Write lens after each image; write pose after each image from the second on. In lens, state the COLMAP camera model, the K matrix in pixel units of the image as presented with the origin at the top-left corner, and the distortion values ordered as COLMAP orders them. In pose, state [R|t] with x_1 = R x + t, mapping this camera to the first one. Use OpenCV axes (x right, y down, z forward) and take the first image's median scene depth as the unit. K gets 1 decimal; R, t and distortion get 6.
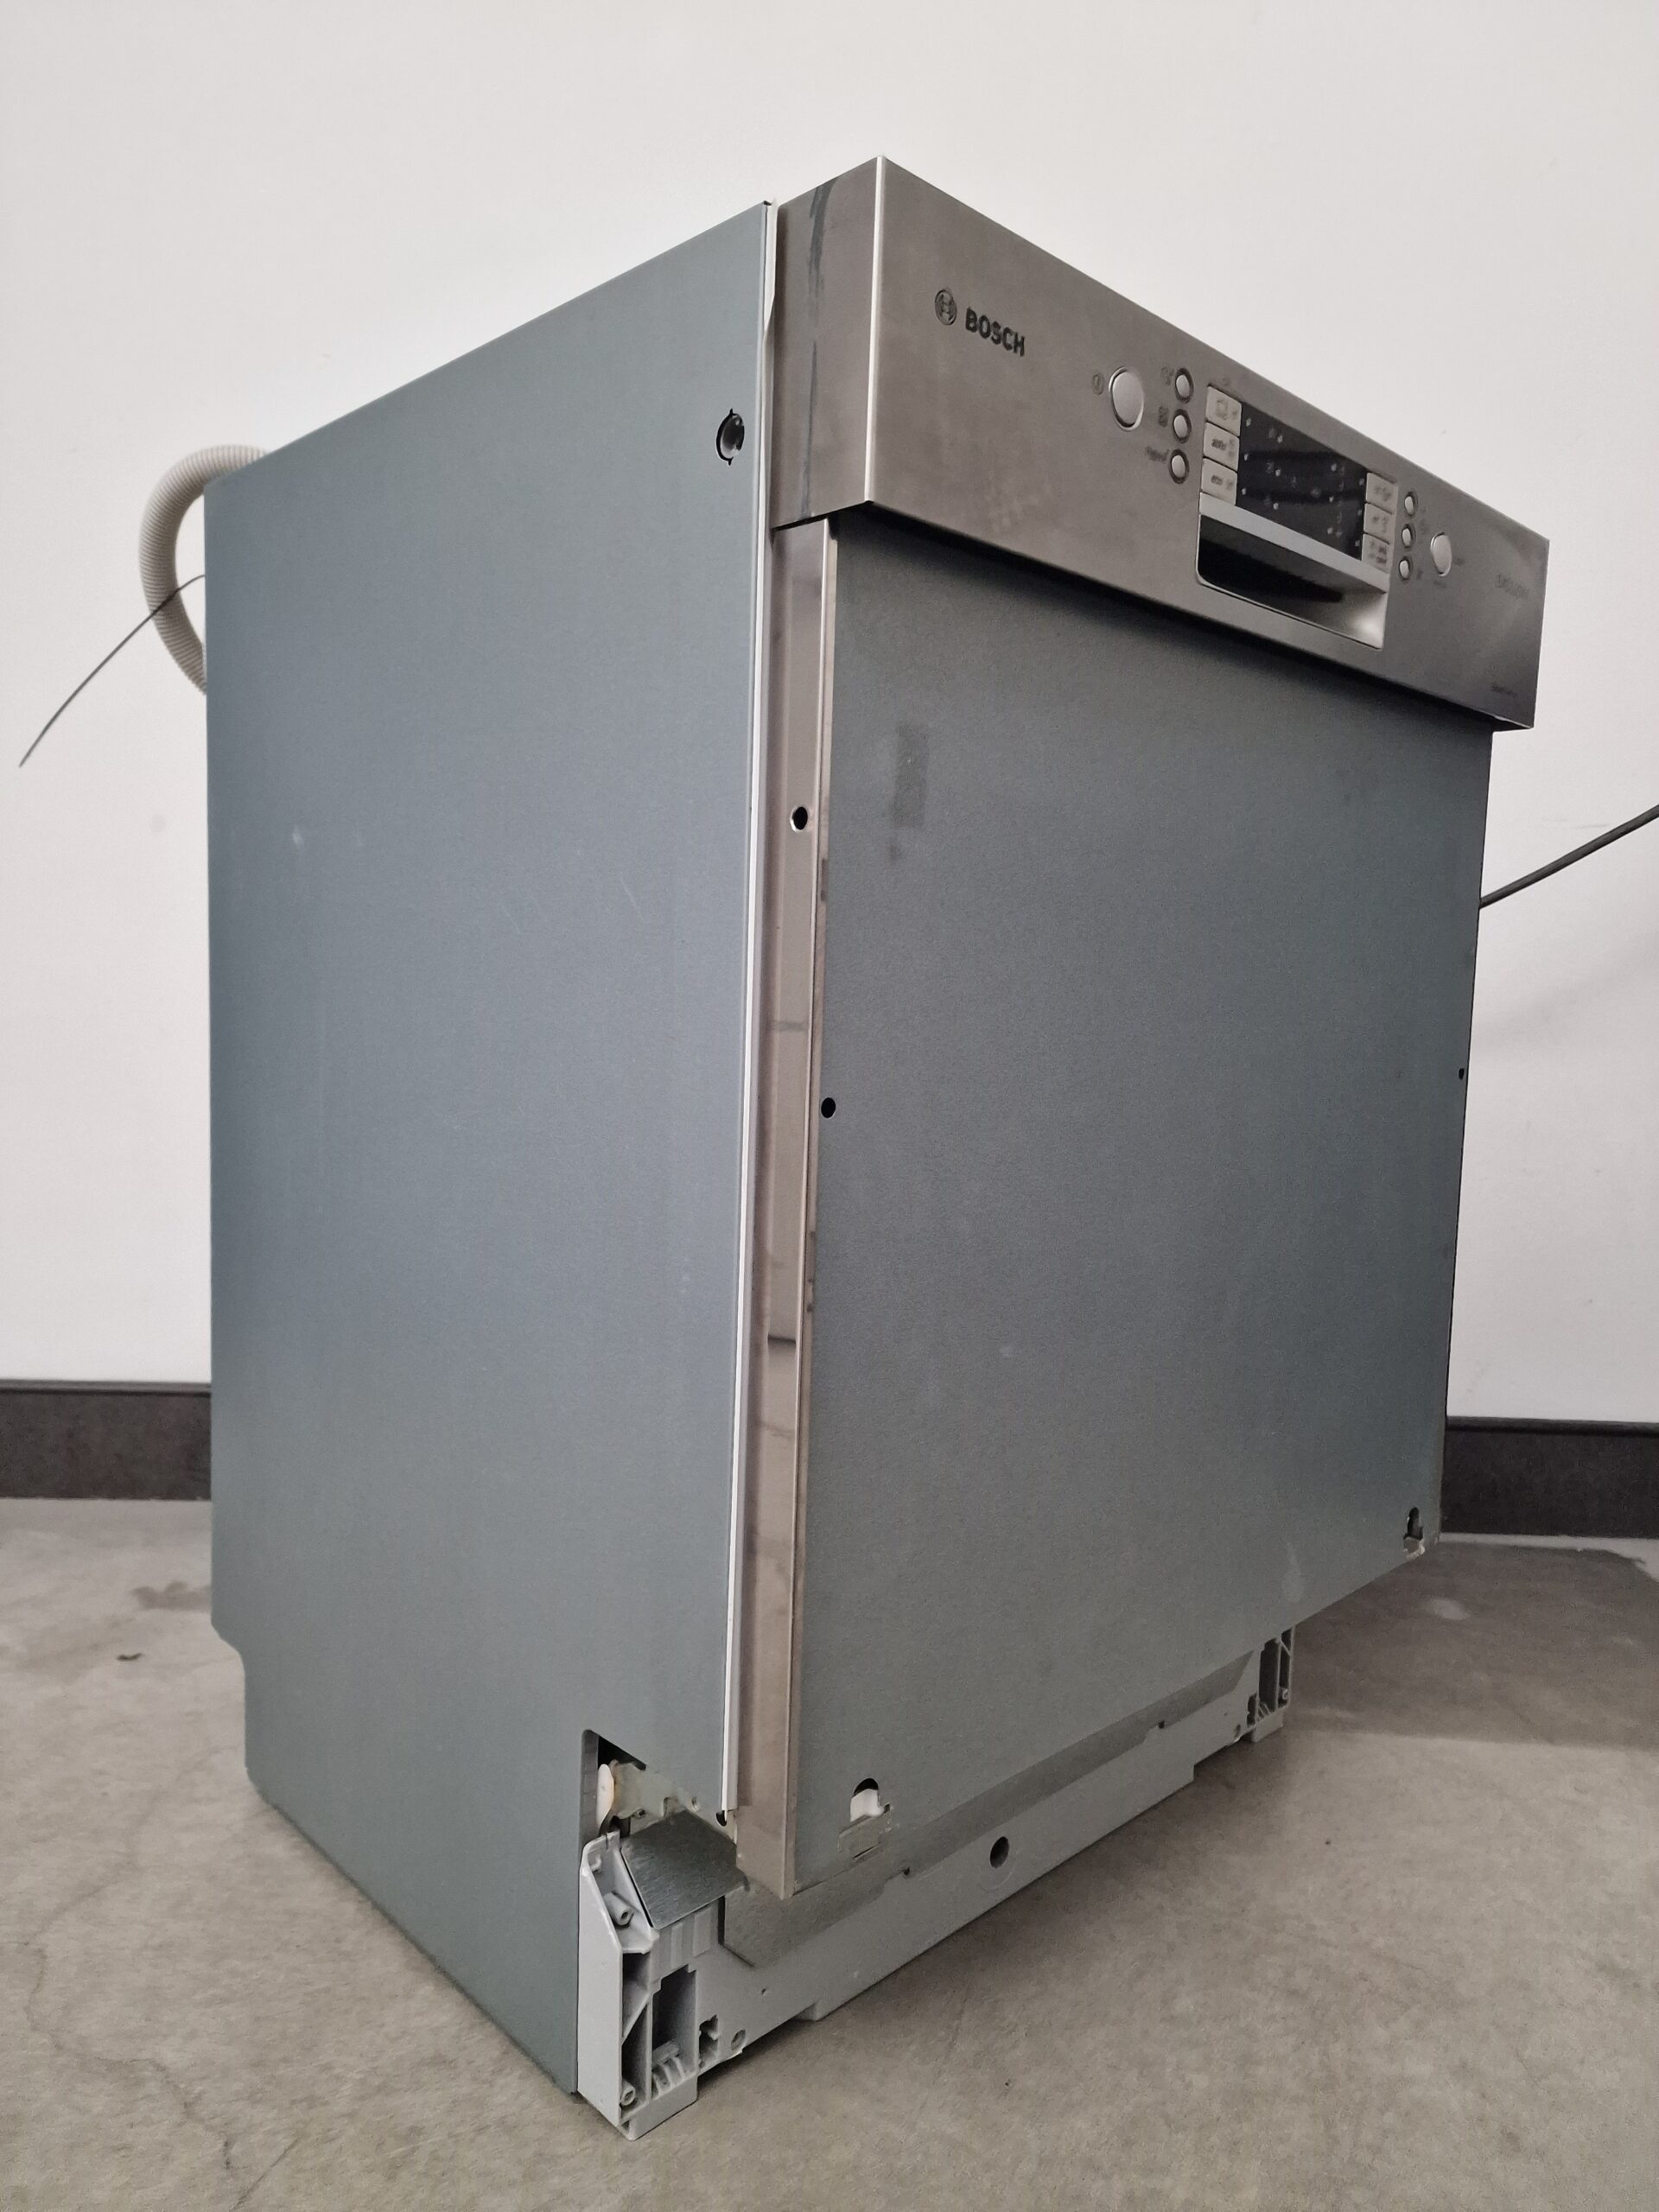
lens RADIAL K [[1502.8, 0, 829.5], [0, 1502.8, 1106.0], [0, 0, 1]] dist [0.066944, -0.059492]
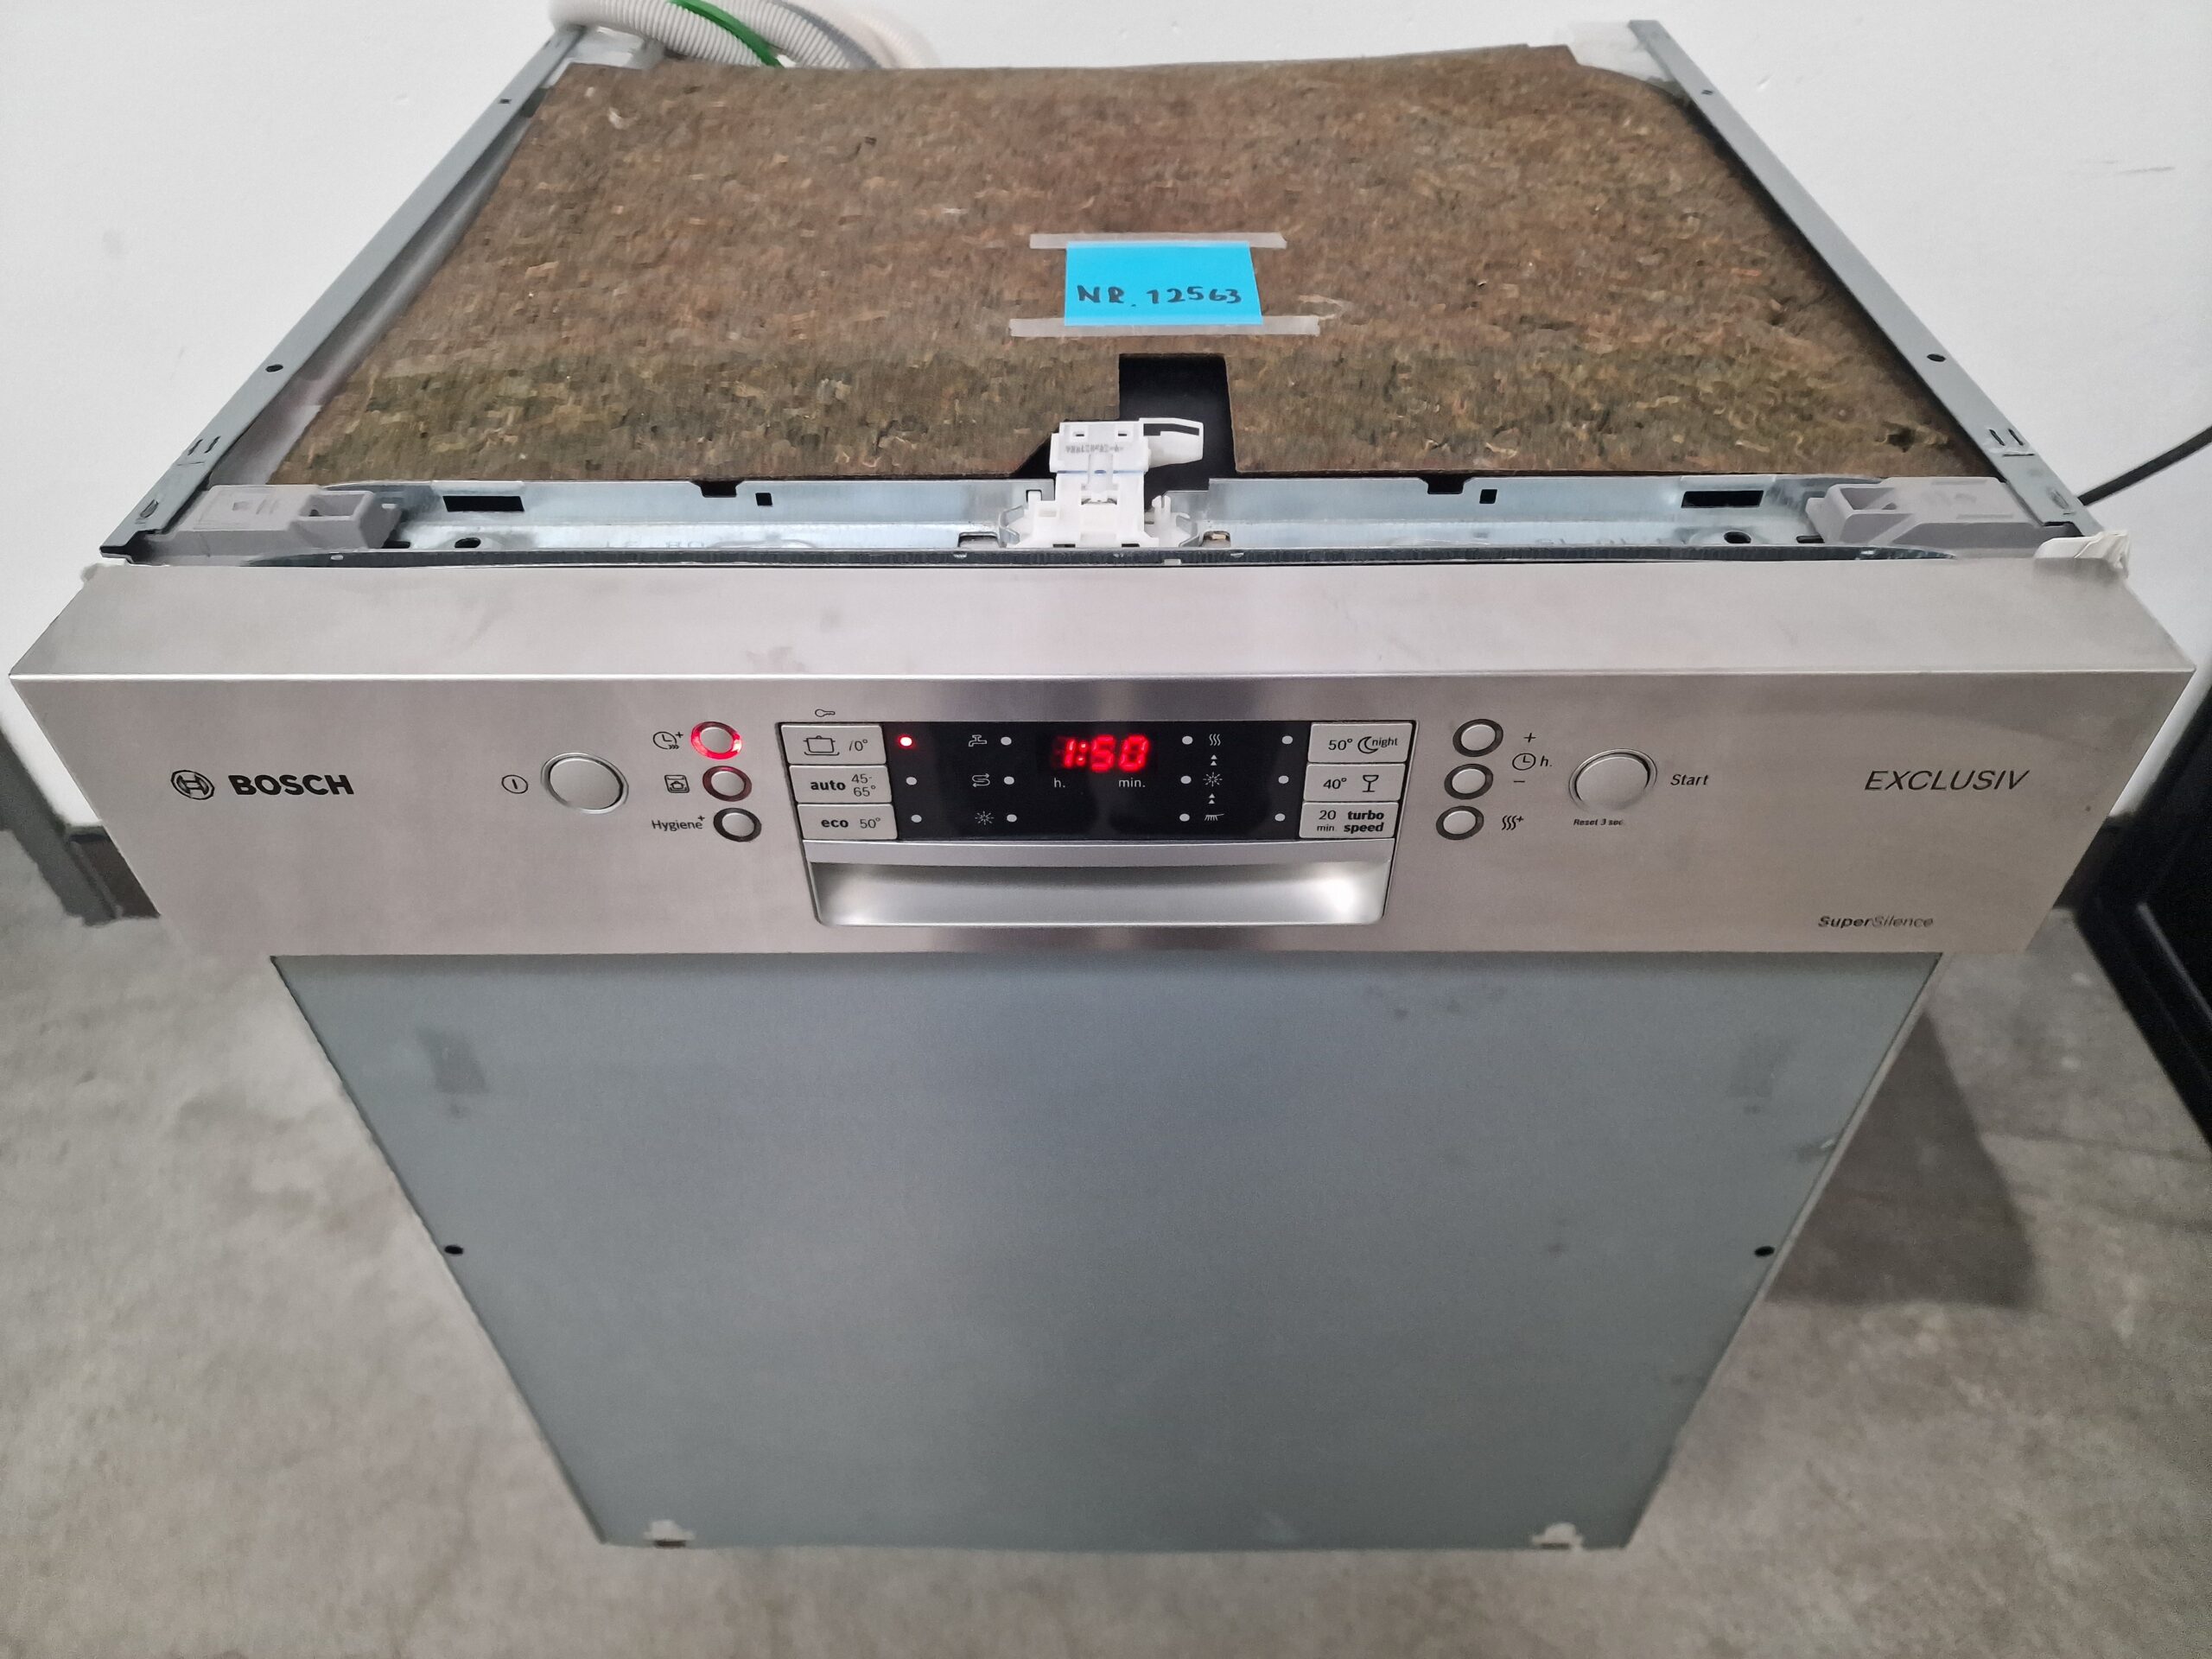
lens RADIAL K [[1502.8, 0, 1106.0], [0, 1502.8, 829.5], [0, 0, 1]] dist [0.066944, -0.059492]
pose [[0.713475, 0.448438, -0.538383, 0.685315], [-0.028006, 0.786009, 0.617580, -0.806007], [0.700121, -0.425550, 0.573357, 0.686403]]
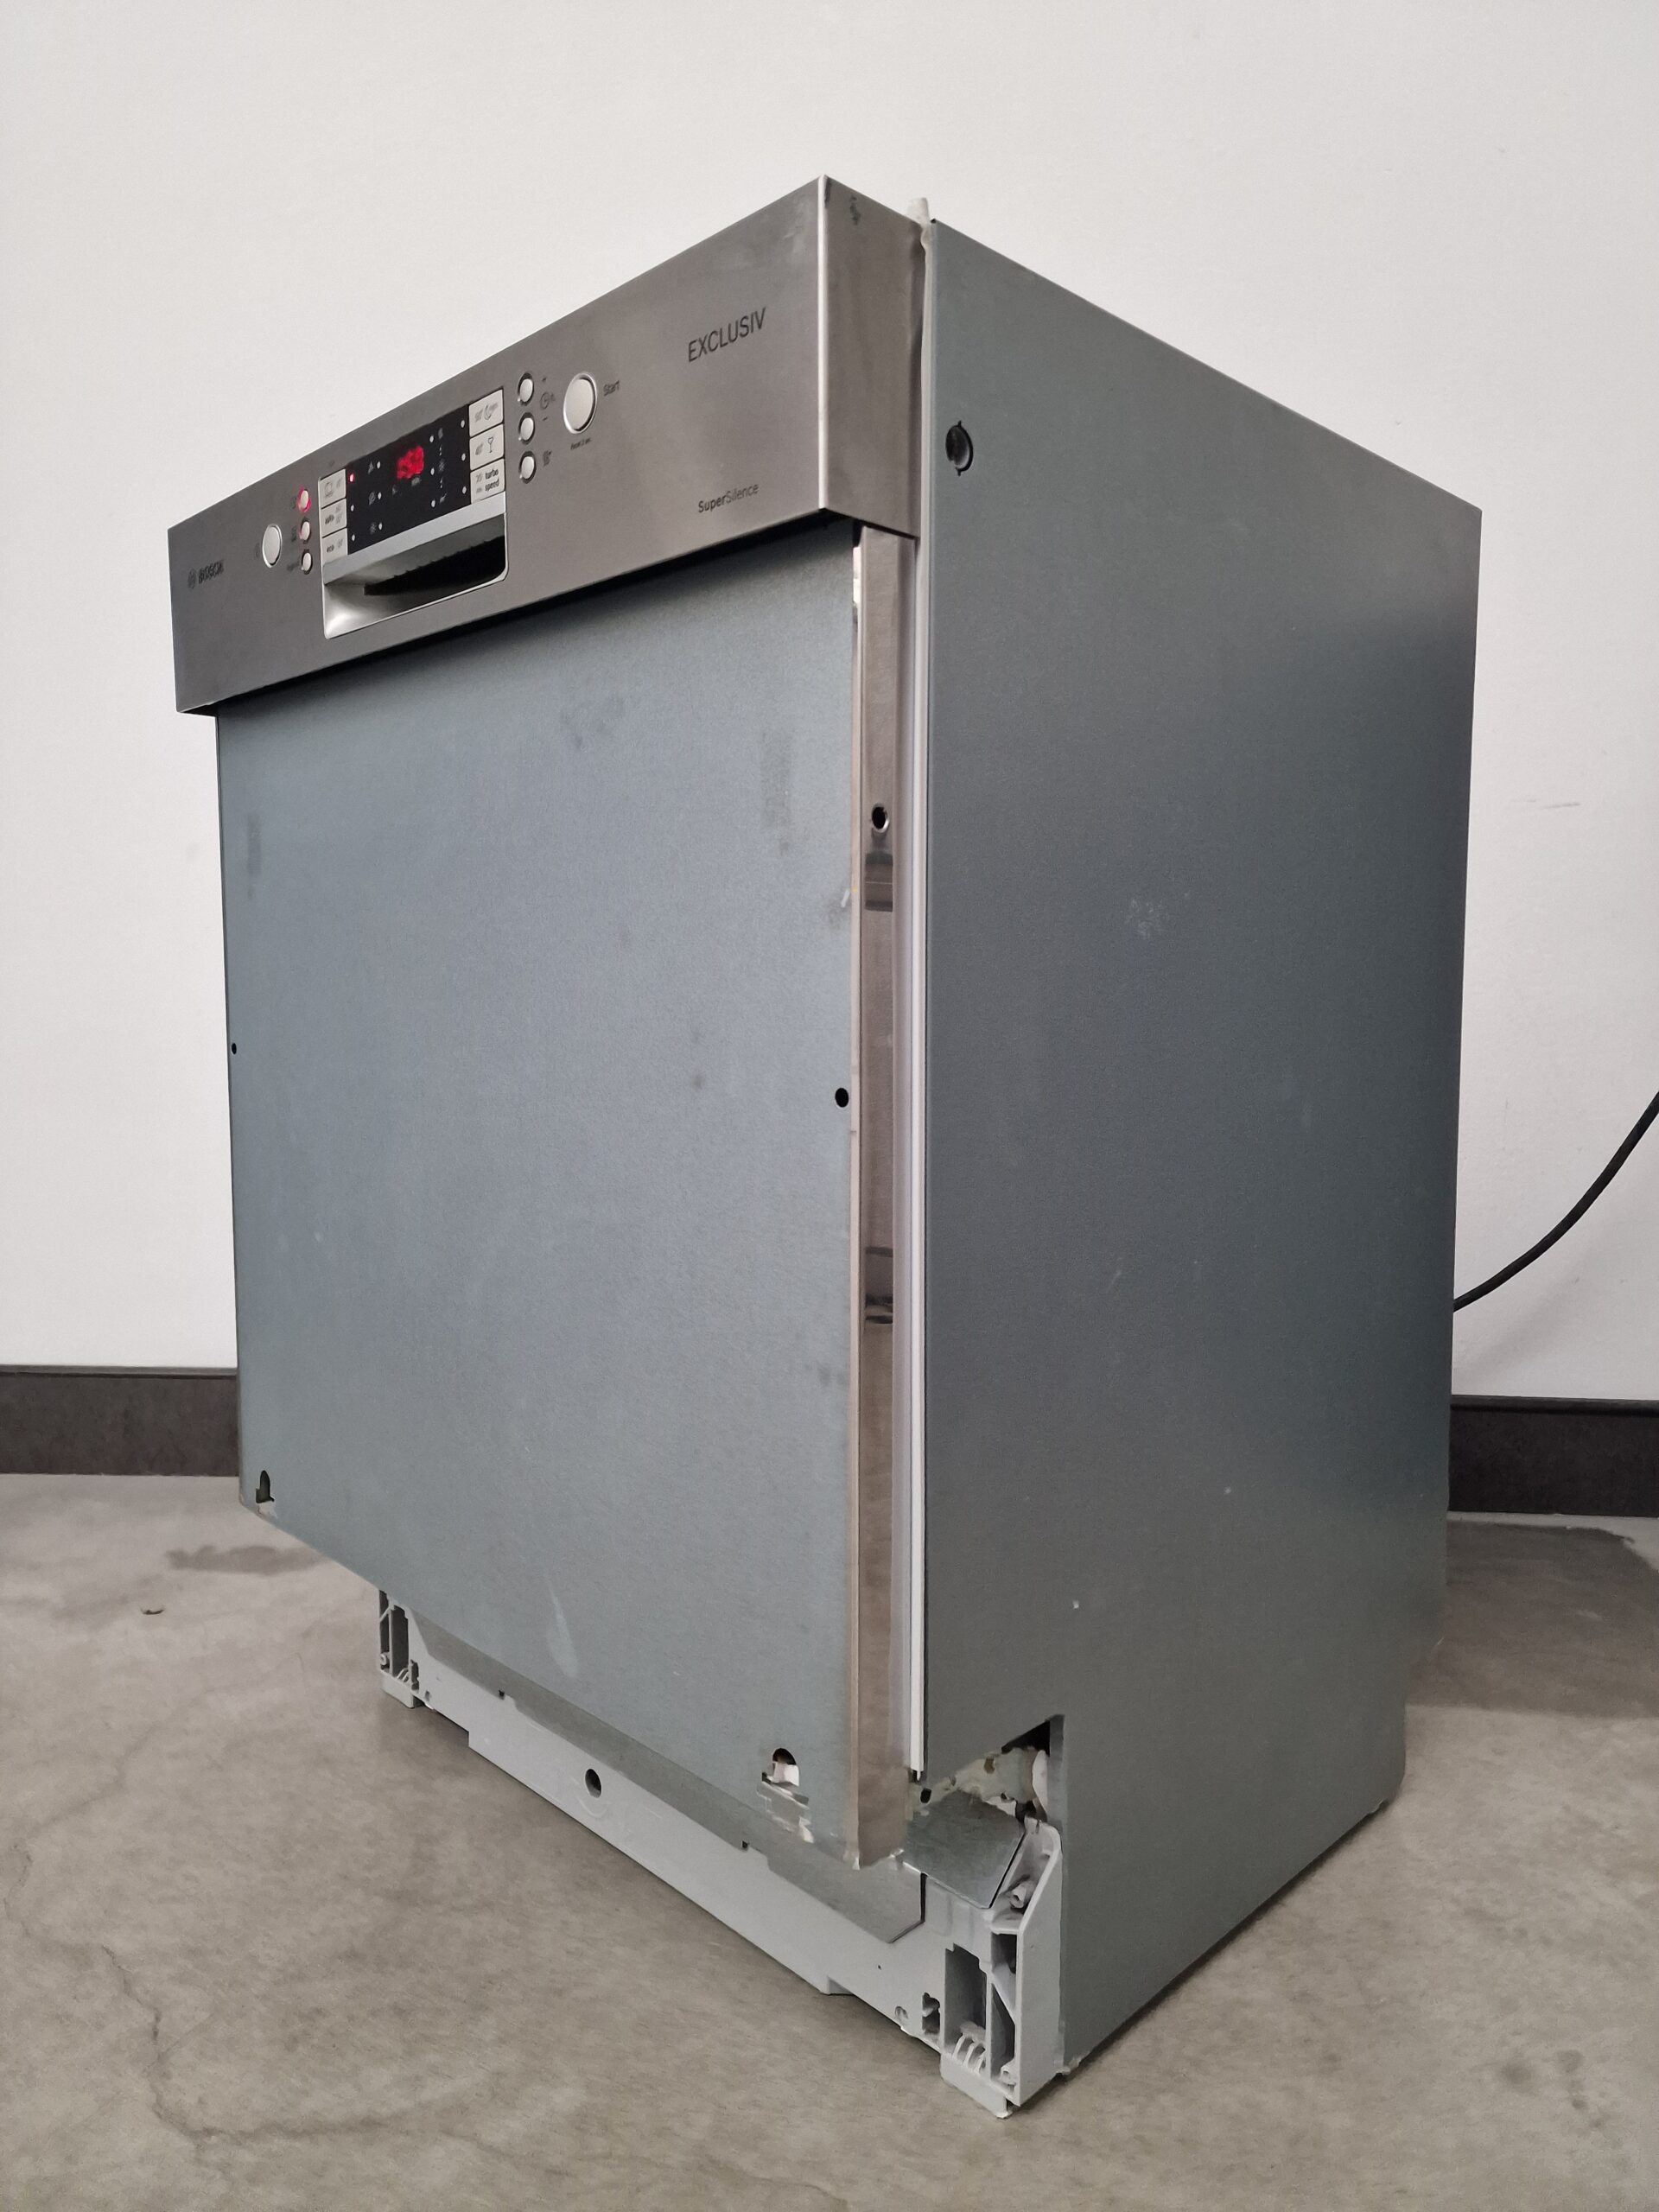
lens RADIAL K [[1468.5, 0, 829.5], [0, 1468.5, 1106.0], [0, 0, 1]] dist [0.052740, 0.000028]
pose [[0.011655, 0.045848, -0.998880, 1.425667], [-0.088581, 0.995068, 0.044639, -0.059128], [0.996001, 0.087961, 0.015659, 1.383751]]
